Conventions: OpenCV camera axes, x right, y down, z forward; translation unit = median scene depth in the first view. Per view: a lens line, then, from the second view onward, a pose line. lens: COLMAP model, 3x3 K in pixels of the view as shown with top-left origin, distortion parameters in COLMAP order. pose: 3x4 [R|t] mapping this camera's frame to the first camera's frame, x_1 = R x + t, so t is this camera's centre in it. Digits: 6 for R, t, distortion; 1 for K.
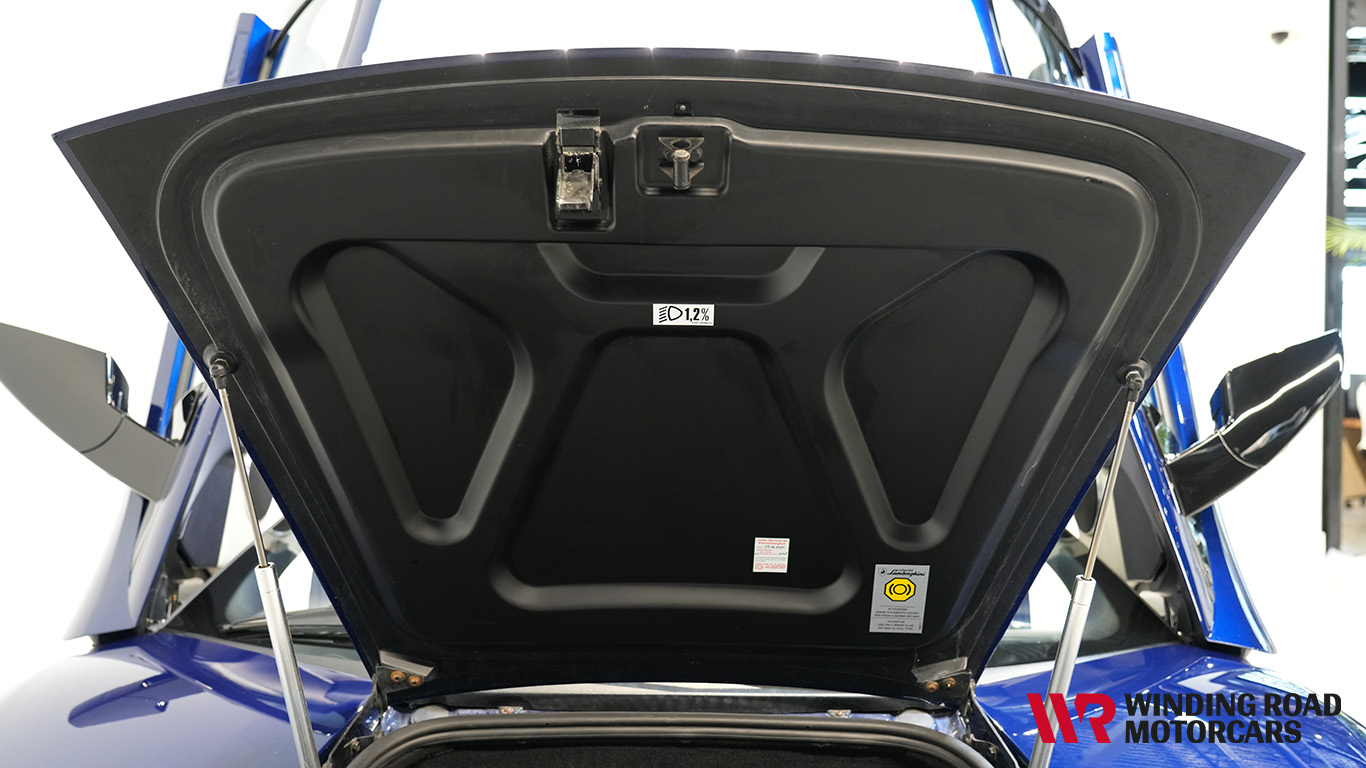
lens RADIAL K [[1220.7, 0, 688.6], [0, 1220.7, 383.5], [0, 0, 1]] dist [-0.021206, -0.006187]
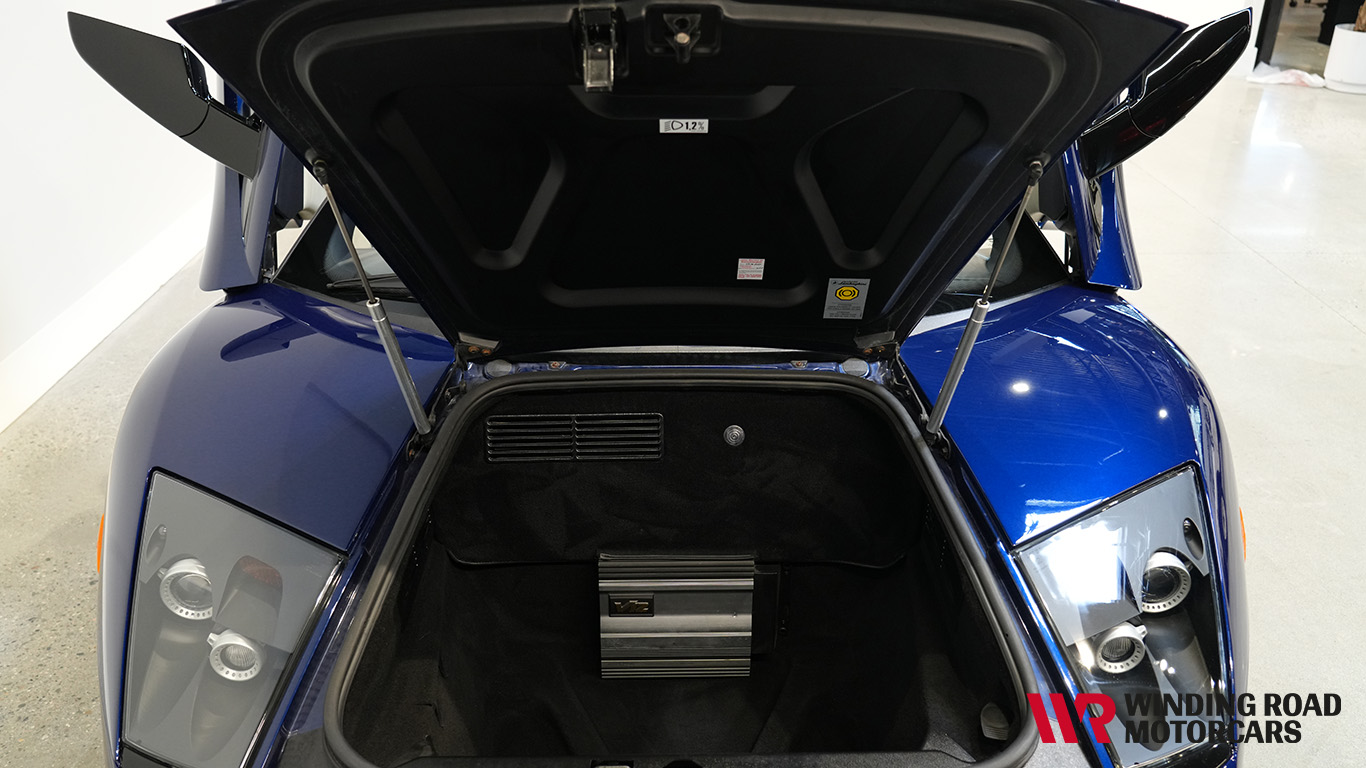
lens RADIAL K [[1129.0, 0, 681.1], [0, 1129.0, 385.0], [0, 0, 1]] dist [-0.002715, -0.007390]
pose [[0.999909, -0.013460, 0.000479, -0.009804], [0.011732, 0.887893, 0.459901, -0.312786], [-0.006615, -0.459854, 0.887970, -0.140629]]
